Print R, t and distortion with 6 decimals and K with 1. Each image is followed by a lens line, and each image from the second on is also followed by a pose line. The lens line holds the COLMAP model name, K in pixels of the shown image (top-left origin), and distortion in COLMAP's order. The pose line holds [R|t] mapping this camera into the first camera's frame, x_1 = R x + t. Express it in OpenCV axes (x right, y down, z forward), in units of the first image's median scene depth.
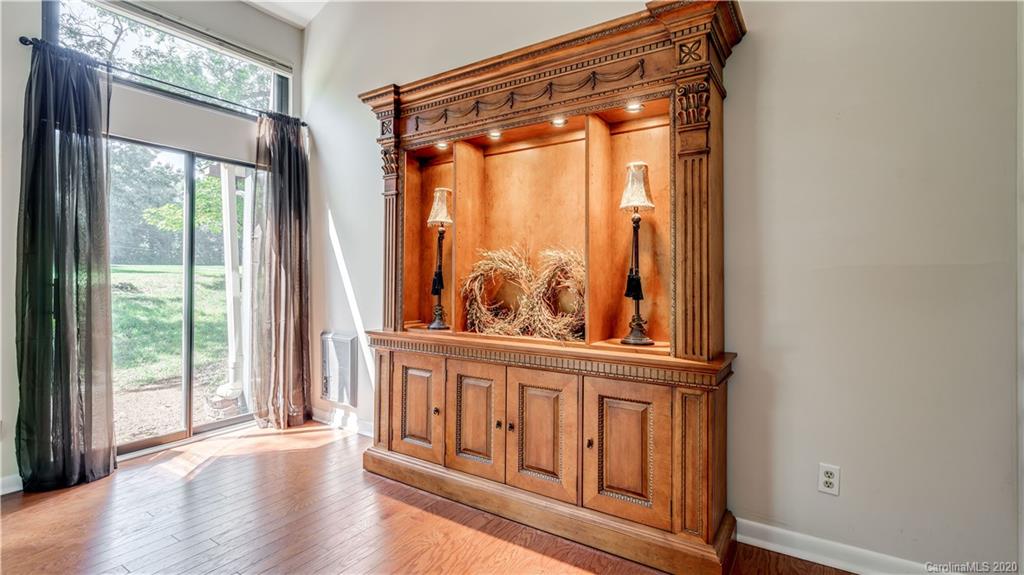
lens RADIAL K [[482.8, 0, 506.6], [0, 482.8, 275.5], [0, 0, 1]] dist [-0.000556, -0.000243]
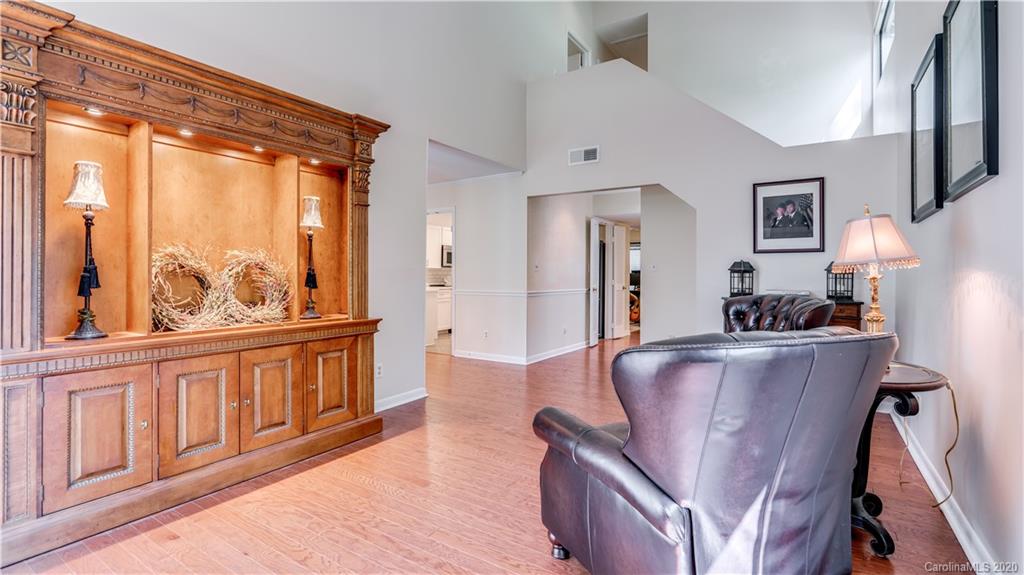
lens RADIAL K [[468.5, 0, 512.0], [0, 468.5, 287.5], [0, 0, 1]] dist [0.001114, 0.000148]
pose [[-0.017585, -0.031725, 0.999342, -1.030220], [-0.008772, 0.999463, 0.031575, -0.004482], [-0.999807, -0.008211, -0.017853, 0.349511]]
